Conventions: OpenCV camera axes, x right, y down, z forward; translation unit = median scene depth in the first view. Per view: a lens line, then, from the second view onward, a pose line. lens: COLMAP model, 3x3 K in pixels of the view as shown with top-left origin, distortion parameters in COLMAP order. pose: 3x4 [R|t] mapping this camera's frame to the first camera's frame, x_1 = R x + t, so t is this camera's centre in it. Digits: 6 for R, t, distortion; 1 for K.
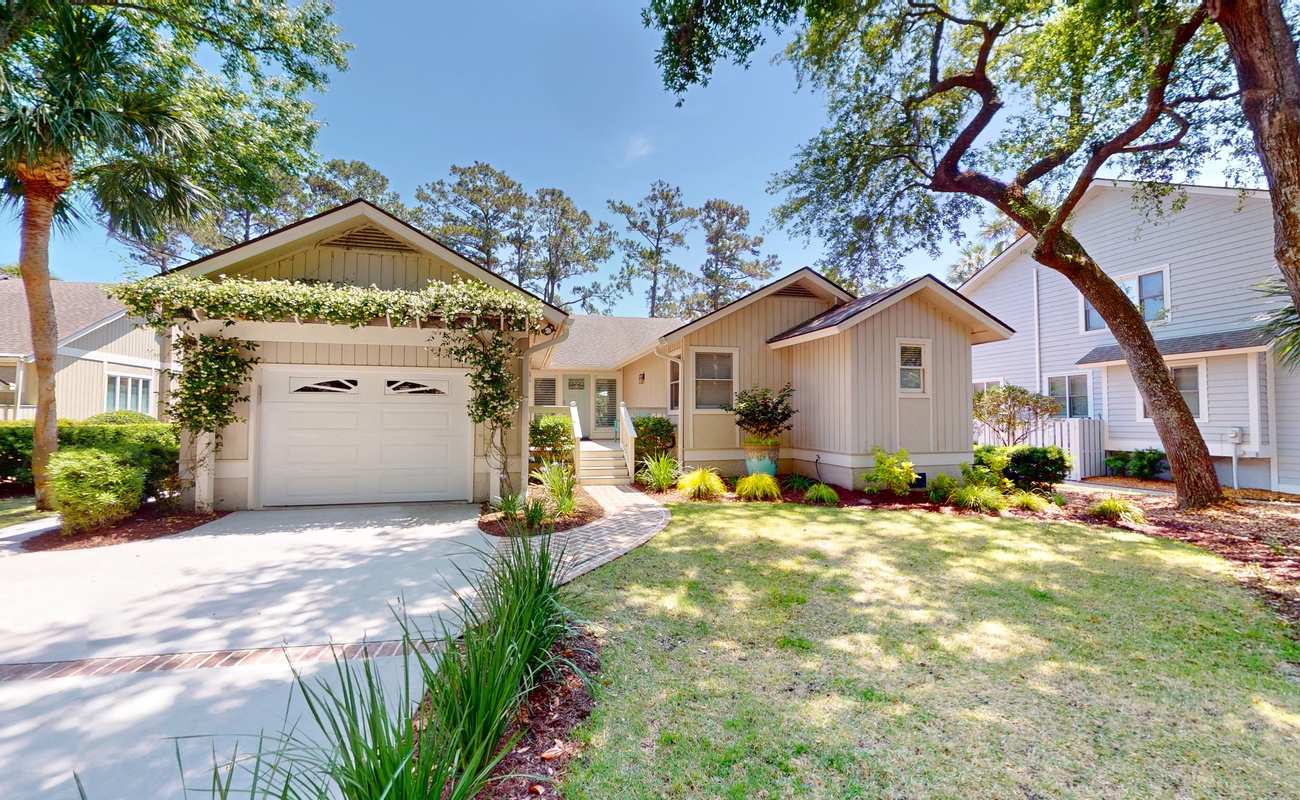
lens RADIAL K [[516.8, 0, 650.0], [0, 516.8, 400.0], [0, 0, 1]] dist [-0.009965, -0.000085]
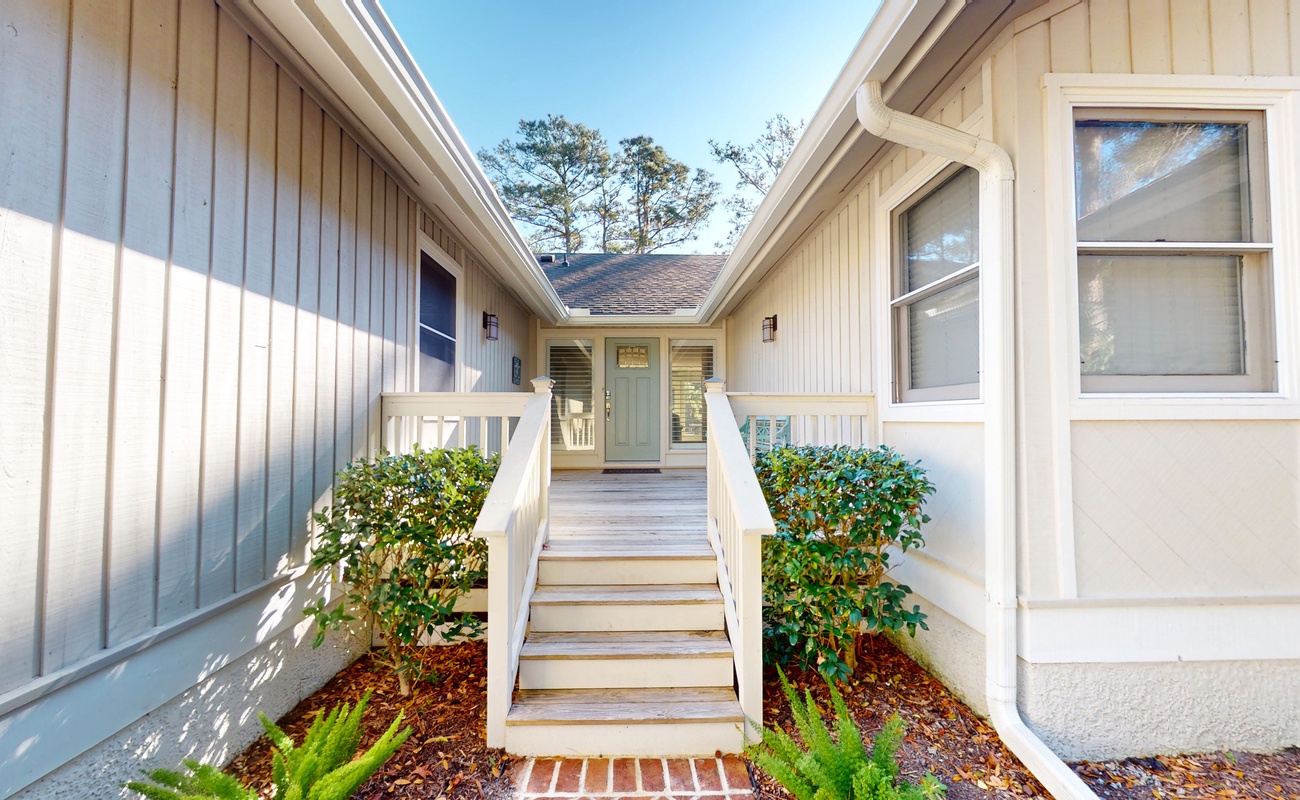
lens RADIAL K [[516.8, 0, 650.0], [0, 516.8, 400.0], [0, 0, 1]] dist [-0.009965, -0.000085]
pose [[0.976180, -0.013589, -0.216535, -0.007660], [0.011921, 0.999888, -0.009004, 0.005855], [0.216633, 0.006208, 0.976233, 0.220948]]
